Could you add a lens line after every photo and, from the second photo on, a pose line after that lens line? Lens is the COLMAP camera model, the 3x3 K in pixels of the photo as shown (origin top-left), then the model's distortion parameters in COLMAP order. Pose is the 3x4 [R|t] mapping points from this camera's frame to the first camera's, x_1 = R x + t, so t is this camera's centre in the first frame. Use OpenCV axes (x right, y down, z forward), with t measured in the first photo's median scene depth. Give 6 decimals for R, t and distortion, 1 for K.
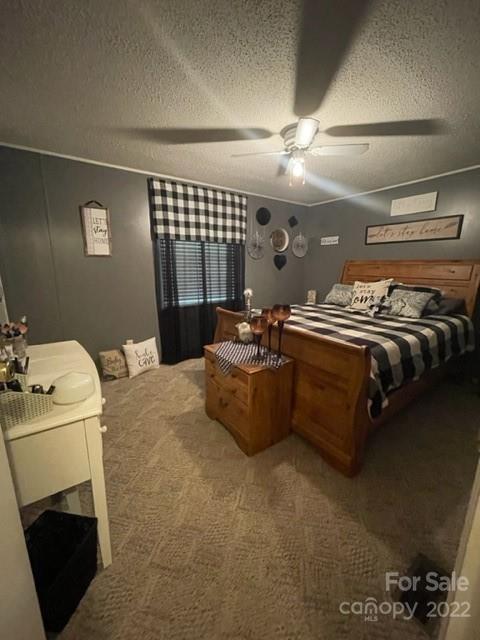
lens RADIAL K [[257.0, 0, 240.0], [0, 257.0, 320.0], [0, 0, 1]] dist [-0.001732, -0.000219]
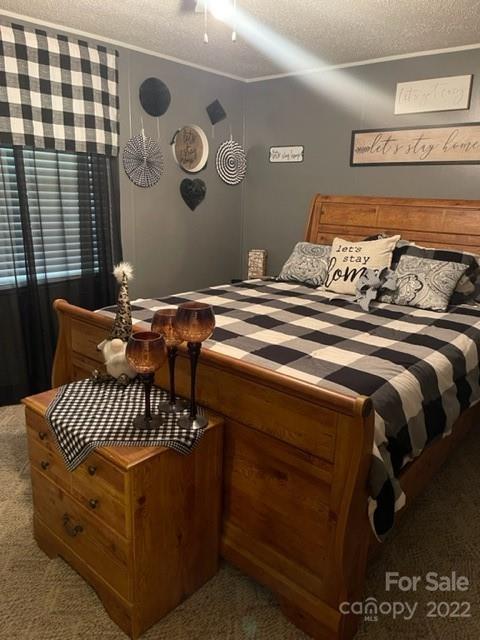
lens RADIAL K [[483.4, 0, 240.0], [0, 483.4, 318.2], [0, 0, 1]] dist [0.049443, -0.062140]
pose [[0.971108, -0.037119, 0.235736, 0.023858], [0.024248, 0.998064, 0.057265, -0.059801], [-0.237405, -0.049894, 0.970129, 0.088930]]
